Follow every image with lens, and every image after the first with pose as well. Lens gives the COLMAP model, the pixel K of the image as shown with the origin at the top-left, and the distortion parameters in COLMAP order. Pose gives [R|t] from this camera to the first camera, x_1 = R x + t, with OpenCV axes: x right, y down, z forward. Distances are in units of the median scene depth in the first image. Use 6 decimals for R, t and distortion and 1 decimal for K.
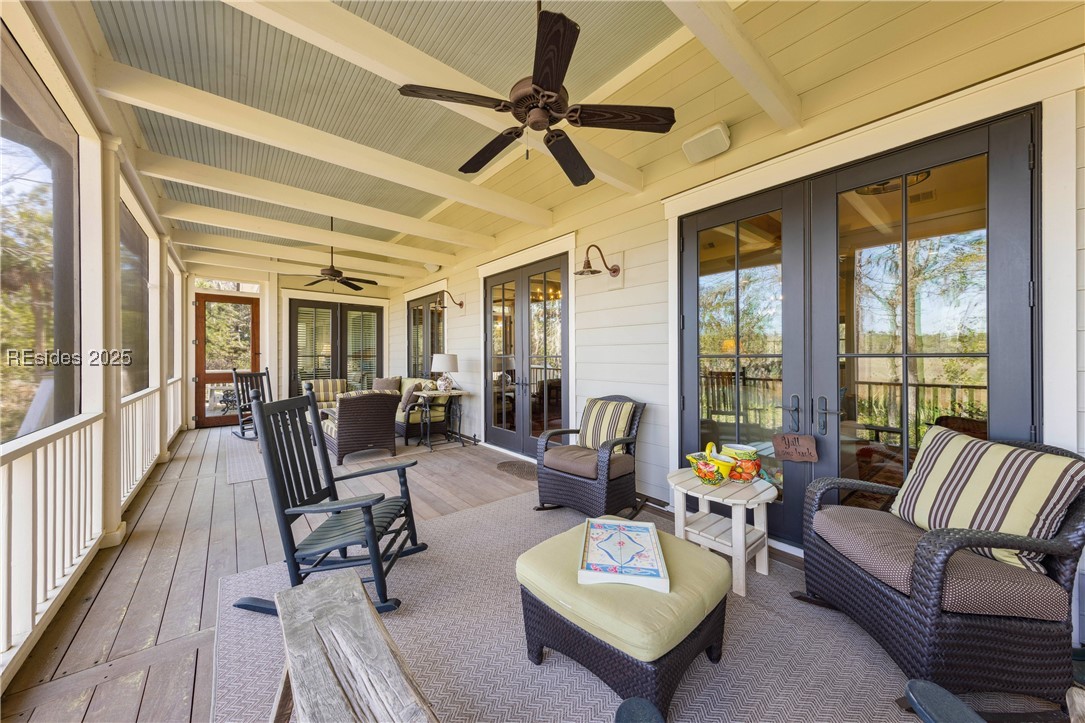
lens RADIAL K [[373.1, 0, 542.5], [0, 373.1, 361.5], [0, 0, 1]] dist [0.000415, 0.000017]
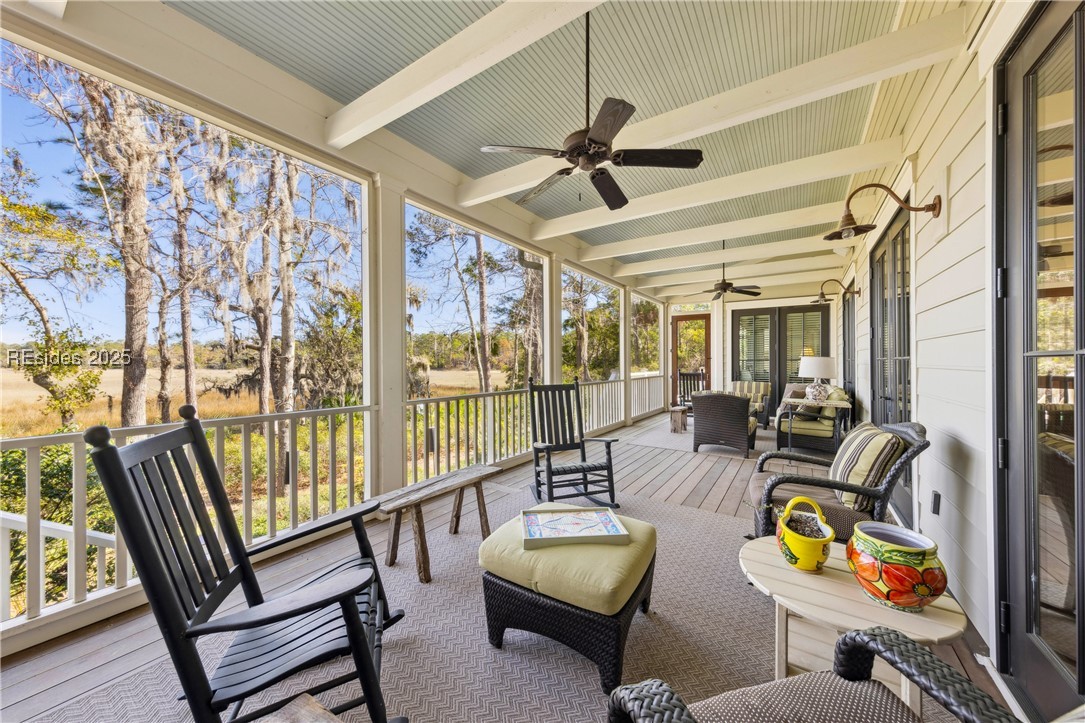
lens RADIAL K [[373.1, 0, 542.5], [0, 373.1, 361.5], [0, 0, 1]] dist [0.000415, 0.000017]
pose [[0.271177, -0.003220, -0.962524, 0.334610], [-0.008770, 0.999945, -0.005816, 0.001835], [0.962489, 0.010018, 0.271134, 0.153815]]
